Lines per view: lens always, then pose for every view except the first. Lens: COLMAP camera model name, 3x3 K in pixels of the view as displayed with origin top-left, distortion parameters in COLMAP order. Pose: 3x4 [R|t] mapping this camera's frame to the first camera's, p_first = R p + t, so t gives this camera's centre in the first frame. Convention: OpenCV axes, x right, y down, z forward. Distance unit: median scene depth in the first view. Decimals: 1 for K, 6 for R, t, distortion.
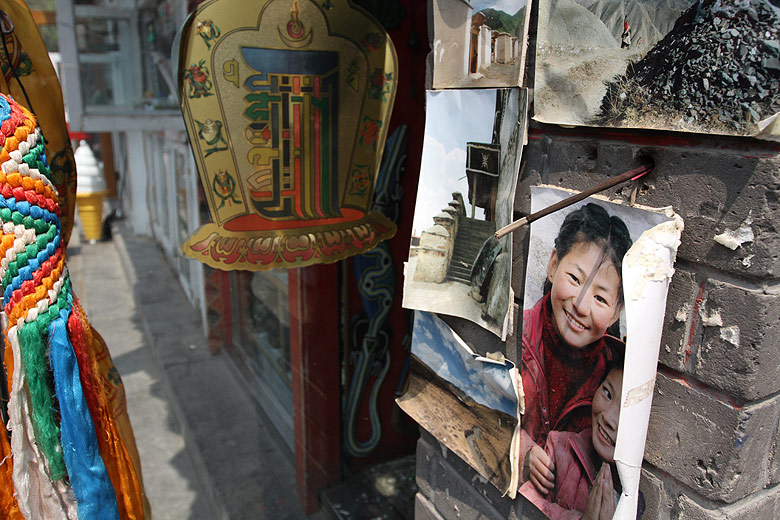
lens RADIAL K [[603.8, 0, 390.0], [0, 603.8, 260.0], [0, 0, 1]] dist [-0.077409, 0.003597]
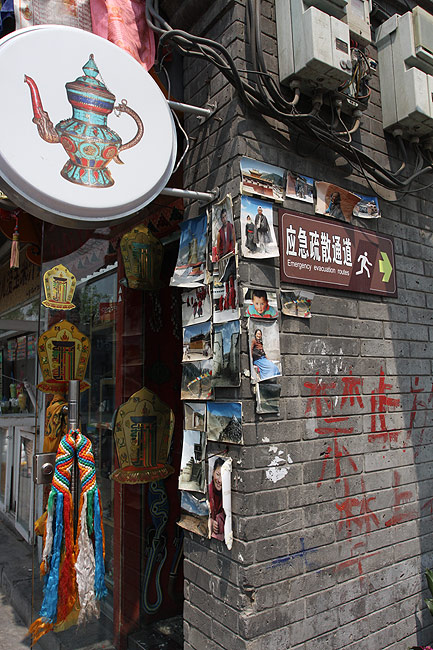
lens RADIAL K [[503.2, 0, 216.5], [0, 503.2, 325.0], [0, 0, 1]] dist [-0.077409, 0.003597]
pose [[0.991811, -0.002282, 0.127698, -0.139360], [0.049696, 0.927940, -0.369402, 0.295361], [-0.117653, 0.372723, 0.920454, -2.269113]]
